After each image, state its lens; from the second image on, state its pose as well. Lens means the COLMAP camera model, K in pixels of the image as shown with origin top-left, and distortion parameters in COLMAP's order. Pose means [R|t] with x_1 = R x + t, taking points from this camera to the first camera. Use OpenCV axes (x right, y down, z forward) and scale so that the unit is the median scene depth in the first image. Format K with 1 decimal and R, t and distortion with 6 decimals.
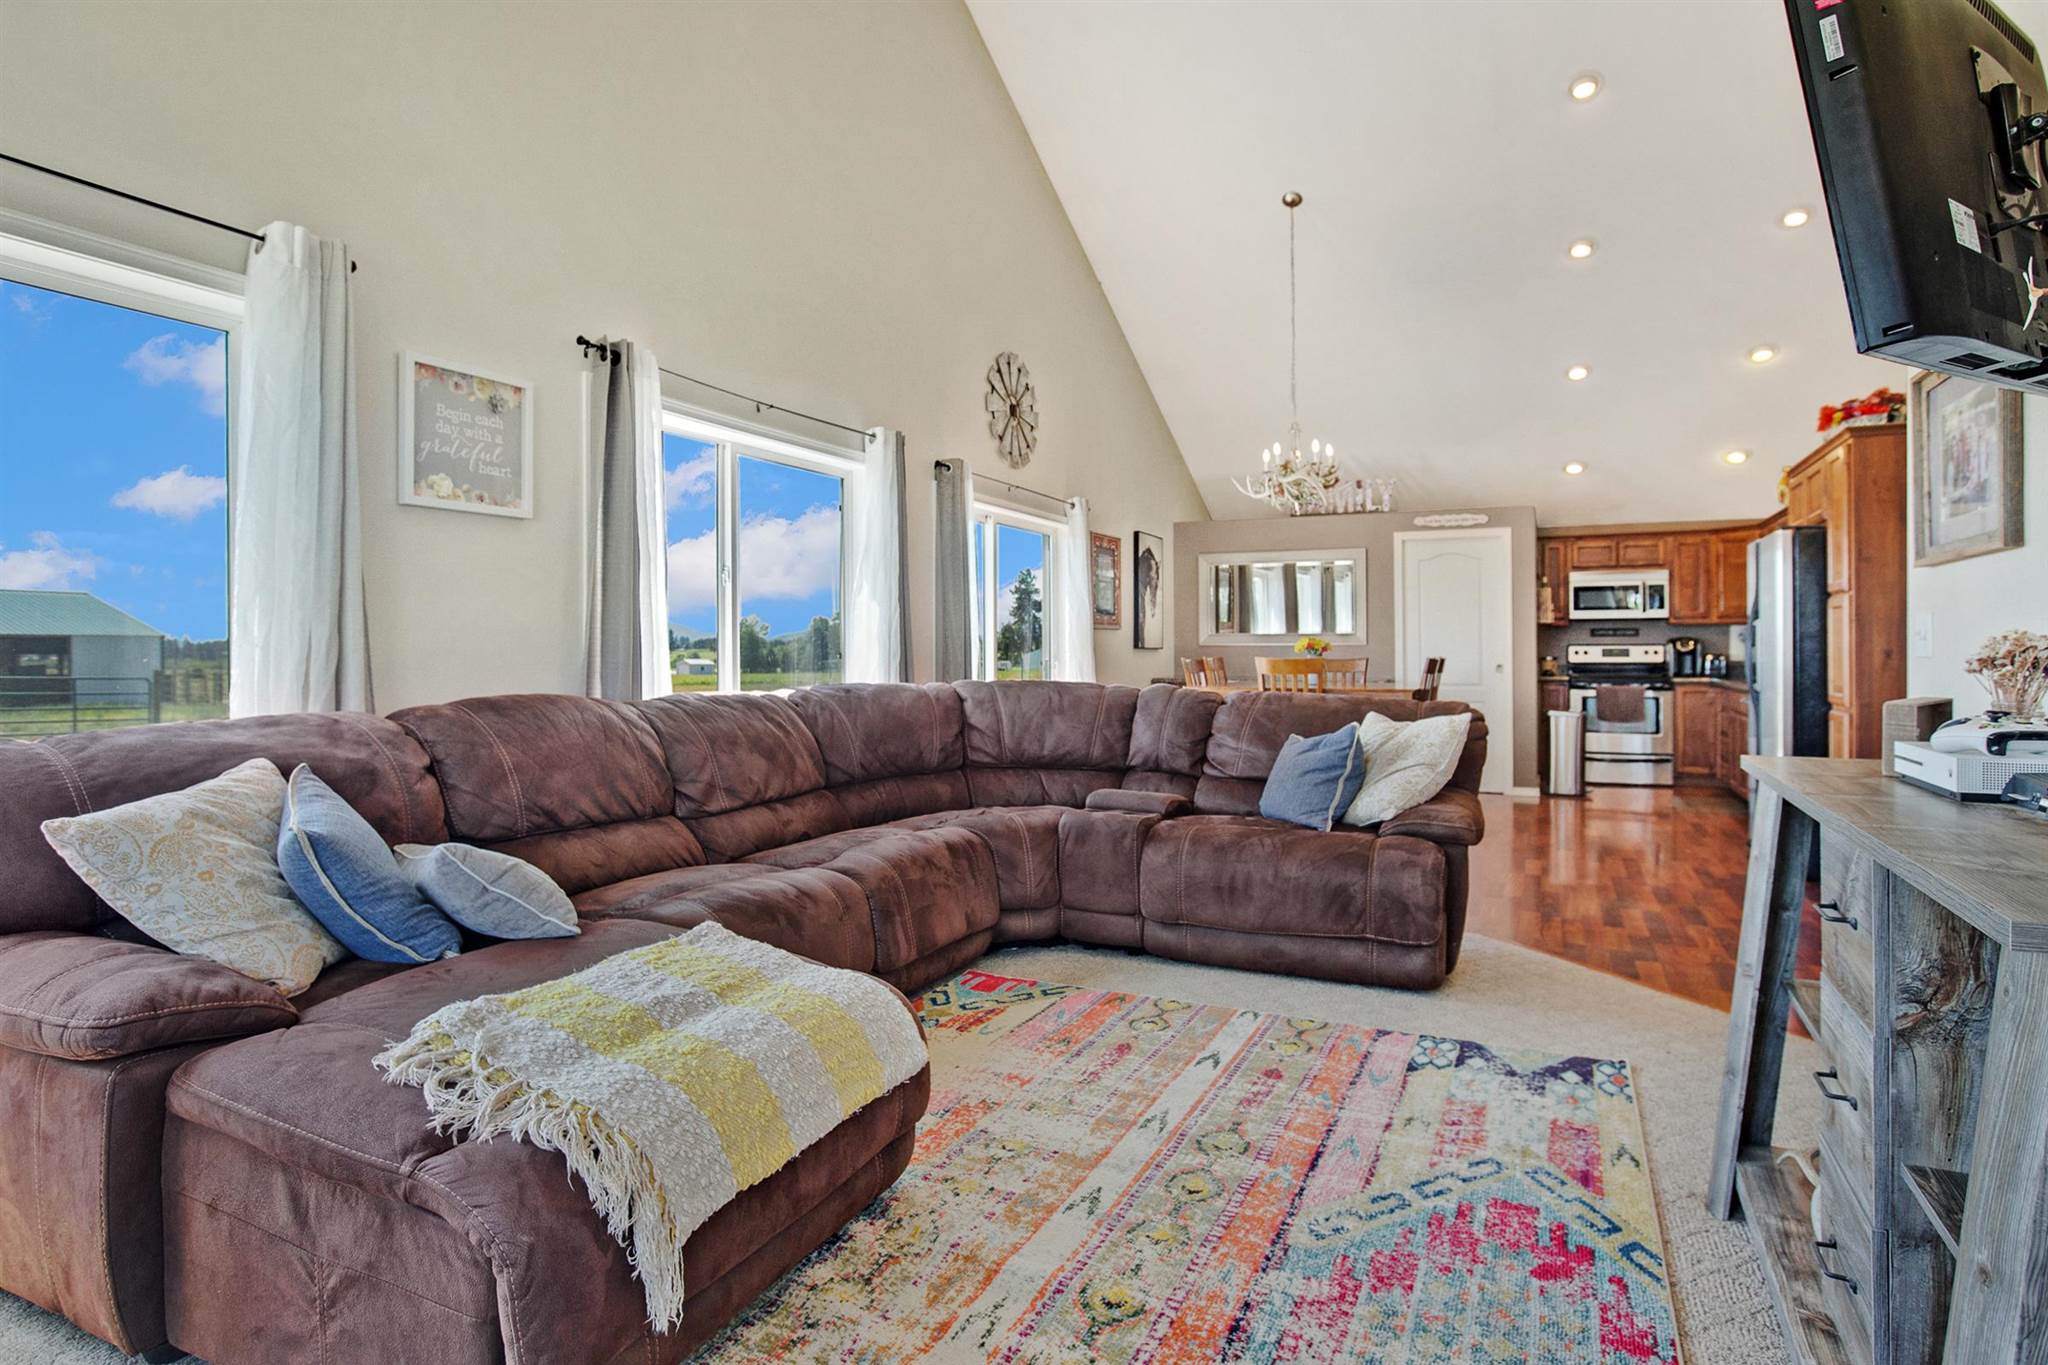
lens RADIAL K [[1116.7, 0, 996.0], [0, 1116.7, 645.2], [0, 0, 1]] dist [-0.013485, 0.009591]
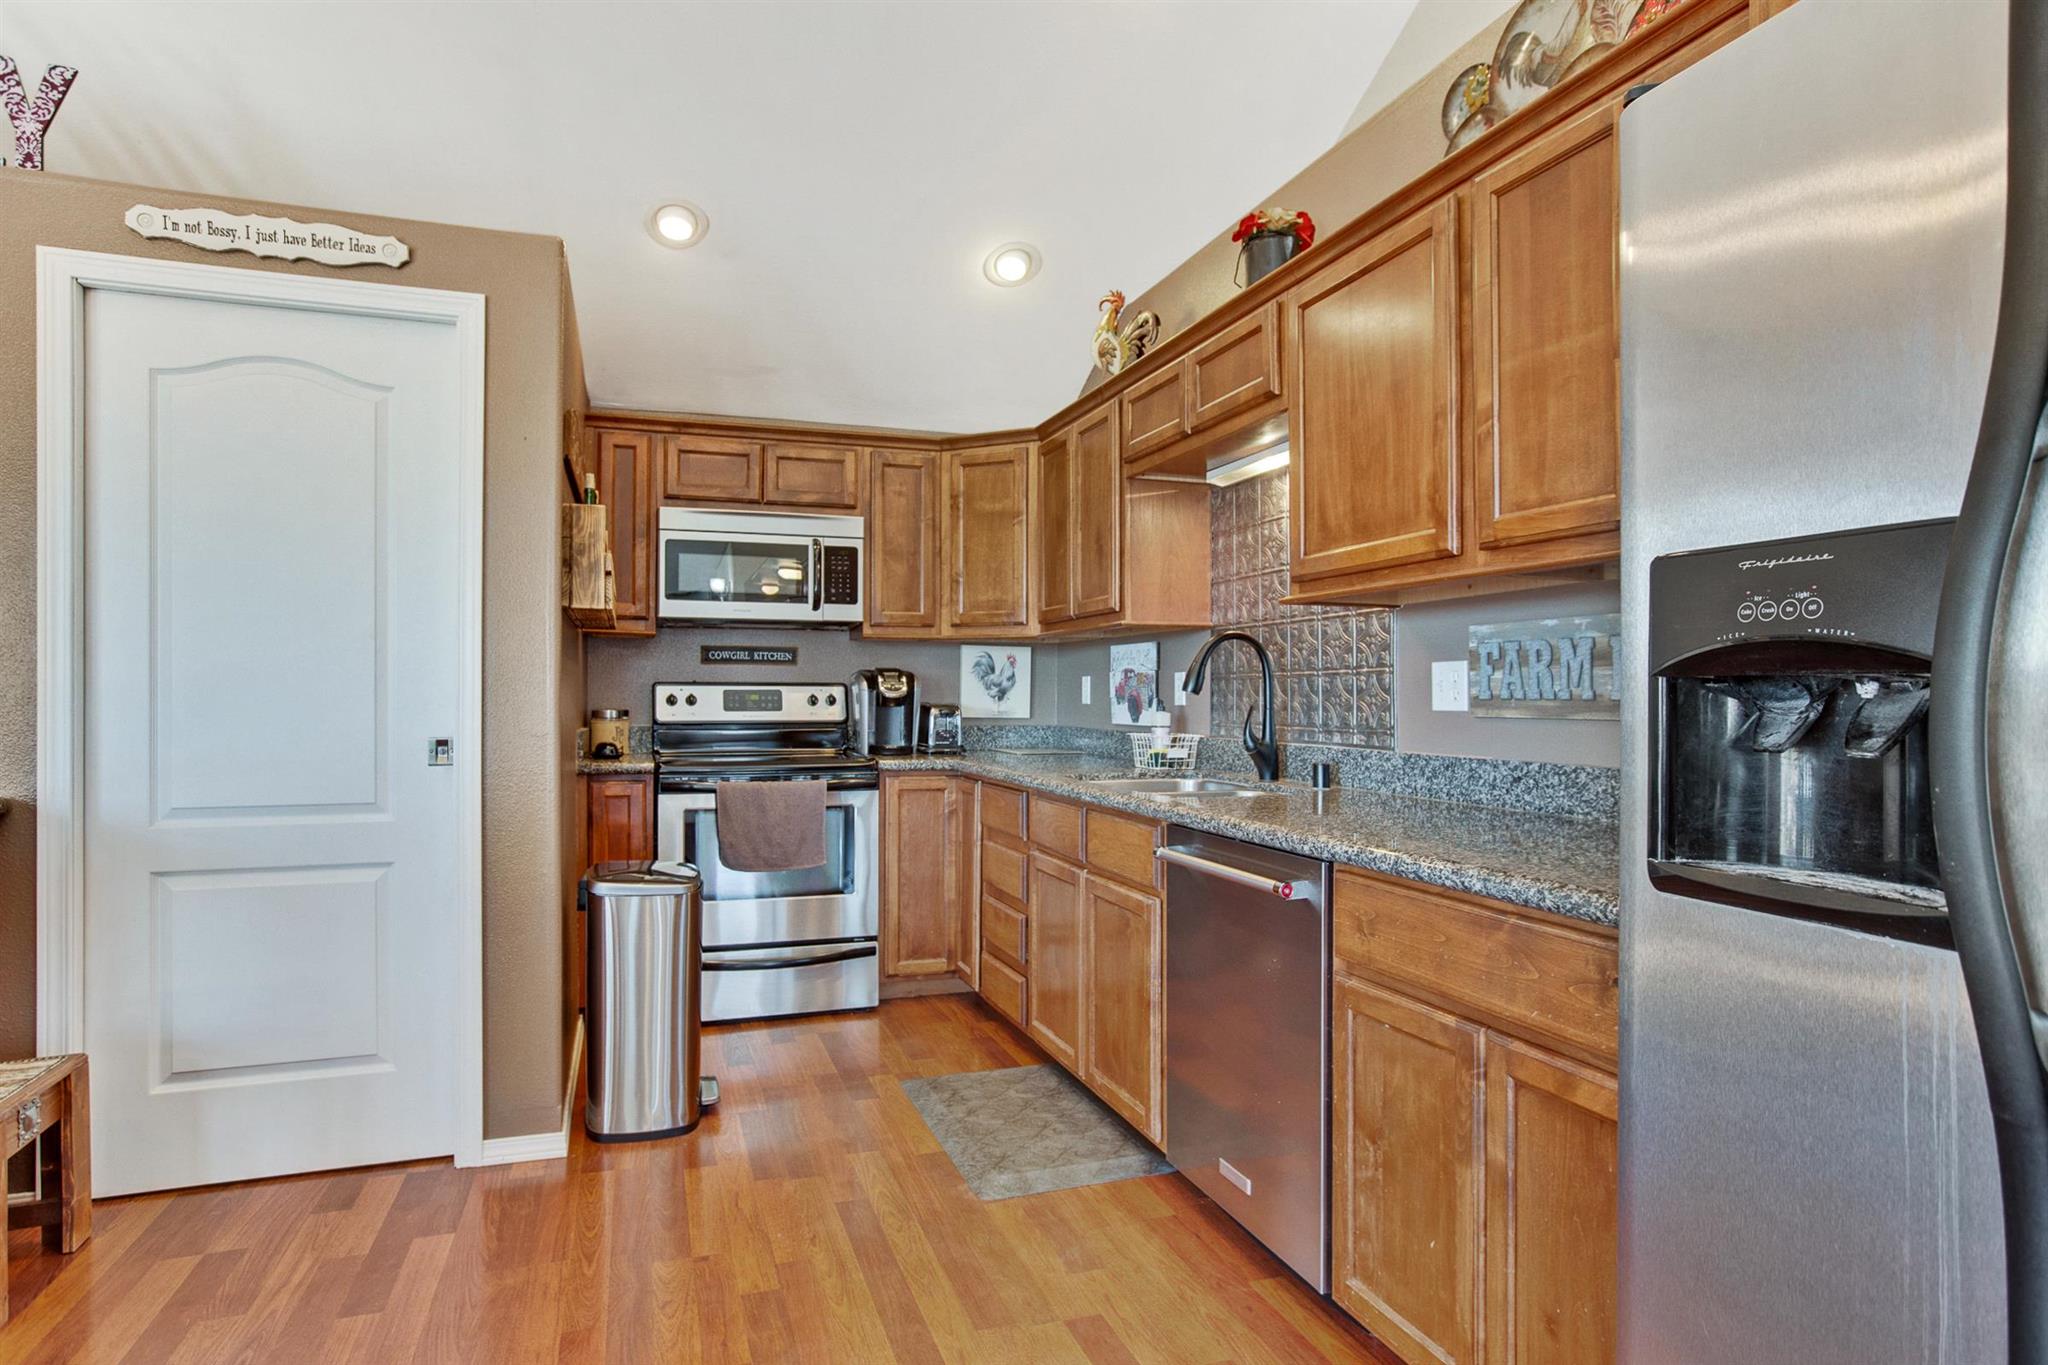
lens RADIAL K [[1116.7, 0, 1029.1], [0, 1116.7, 699.1], [0, 0, 1]] dist [-0.013485, 0.009591]
pose [[0.696225, 0.002618, 0.717819, 0.329399], [-0.009725, 0.999936, 0.005786, 0.002649], [-0.717758, -0.011009, 0.696206, 0.641813]]
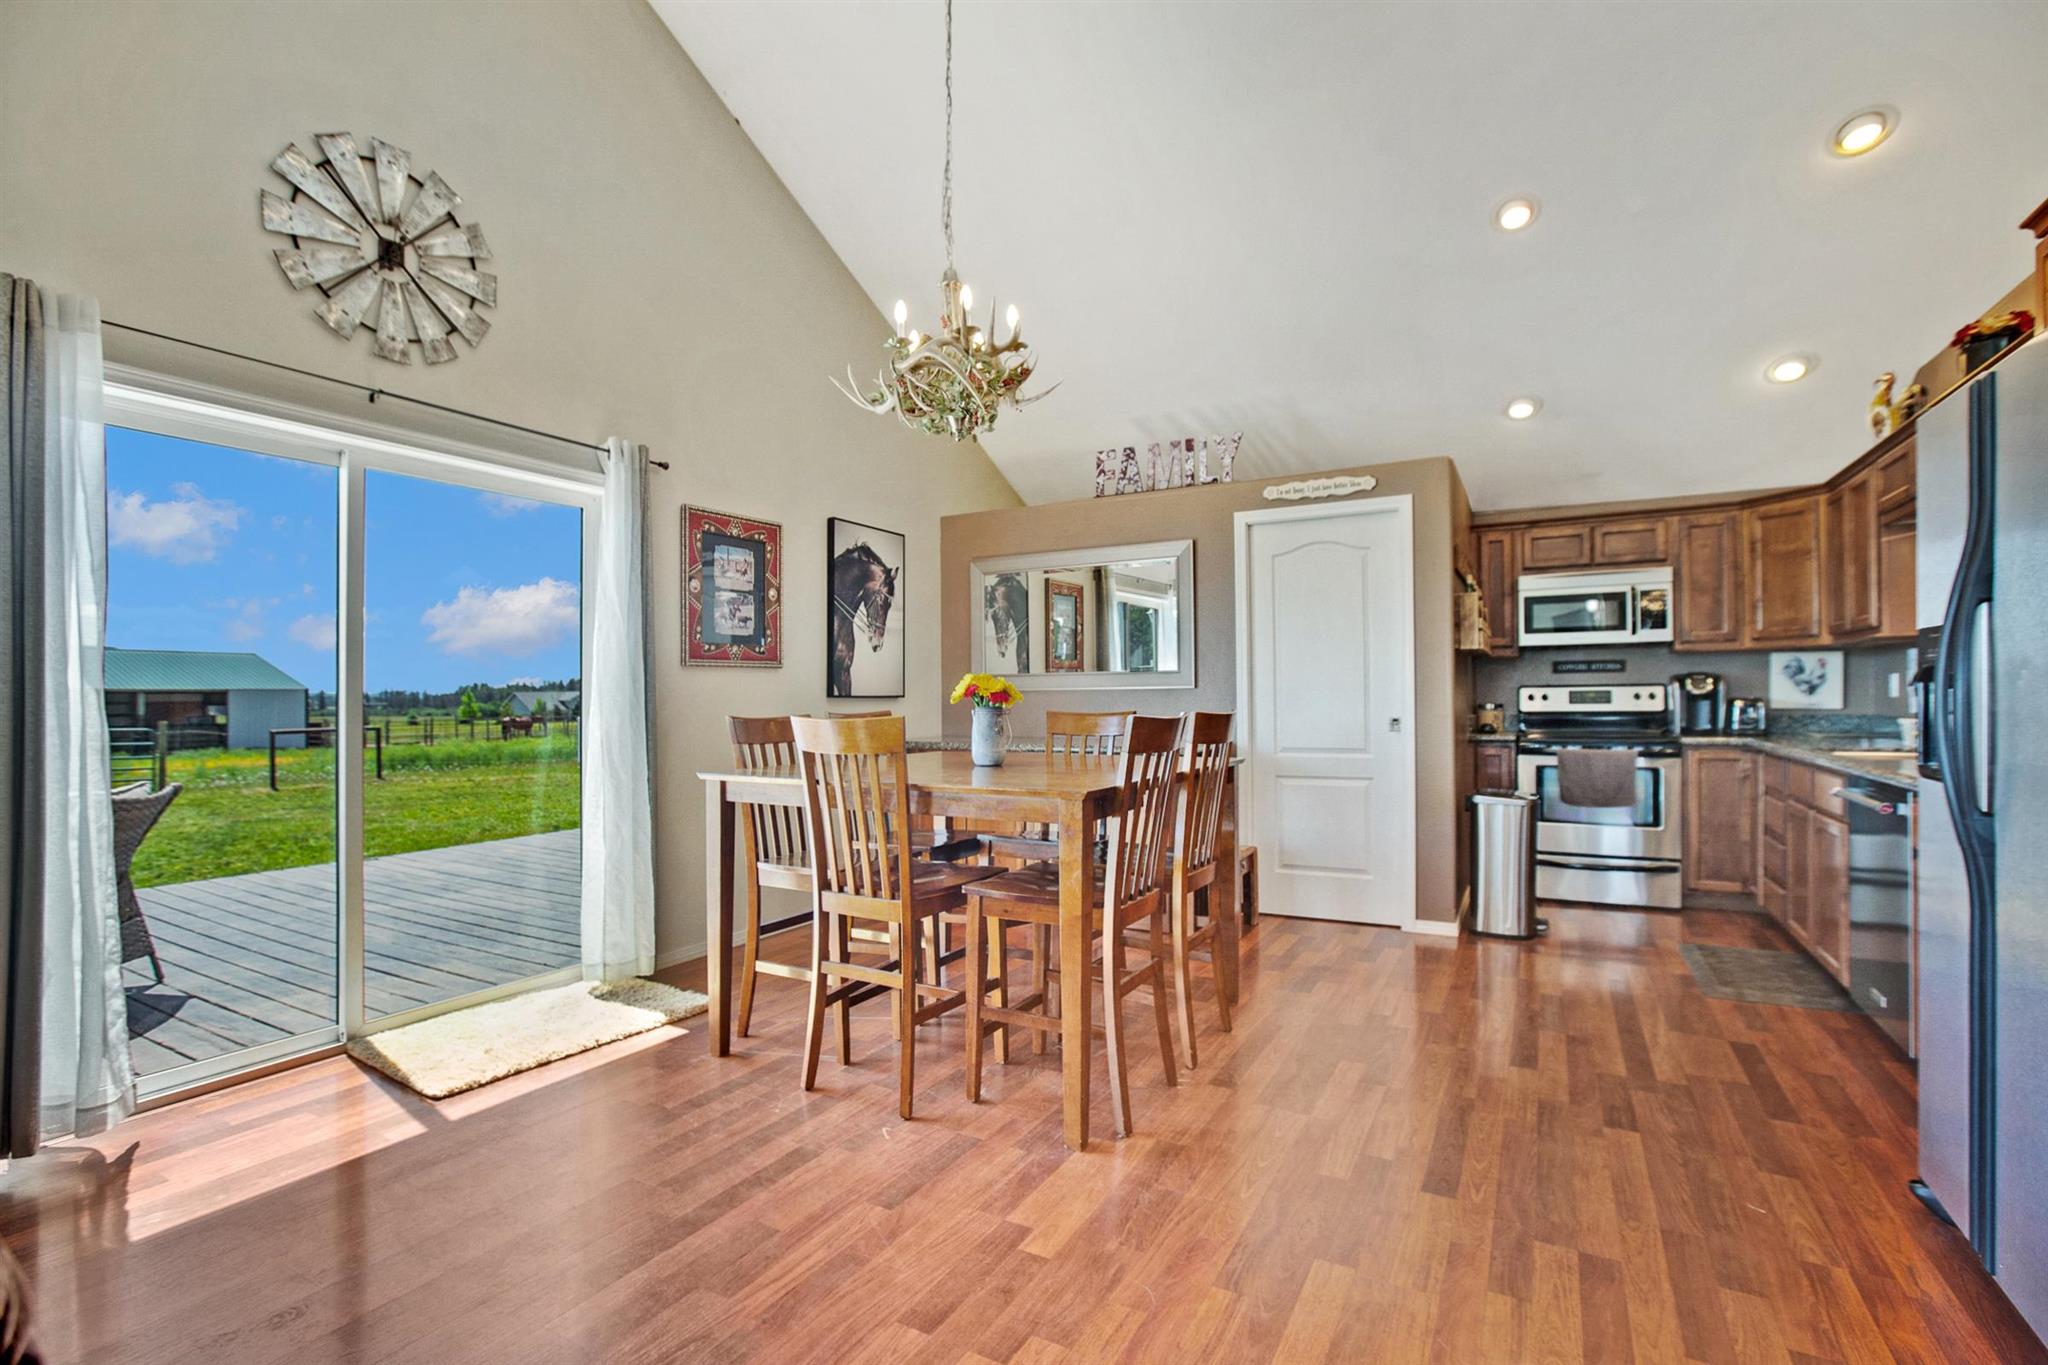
lens RADIAL K [[924.0, 0, 1023.9], [0, 924.0, 704.1], [0, 0, 1]] dist [-0.024741, 0.001411]
pose [[0.998503, -0.008603, -0.054019, 0.262507], [0.009372, 0.999858, 0.013999, 0.000157], [0.053891, -0.014484, 0.998442, 0.459785]]
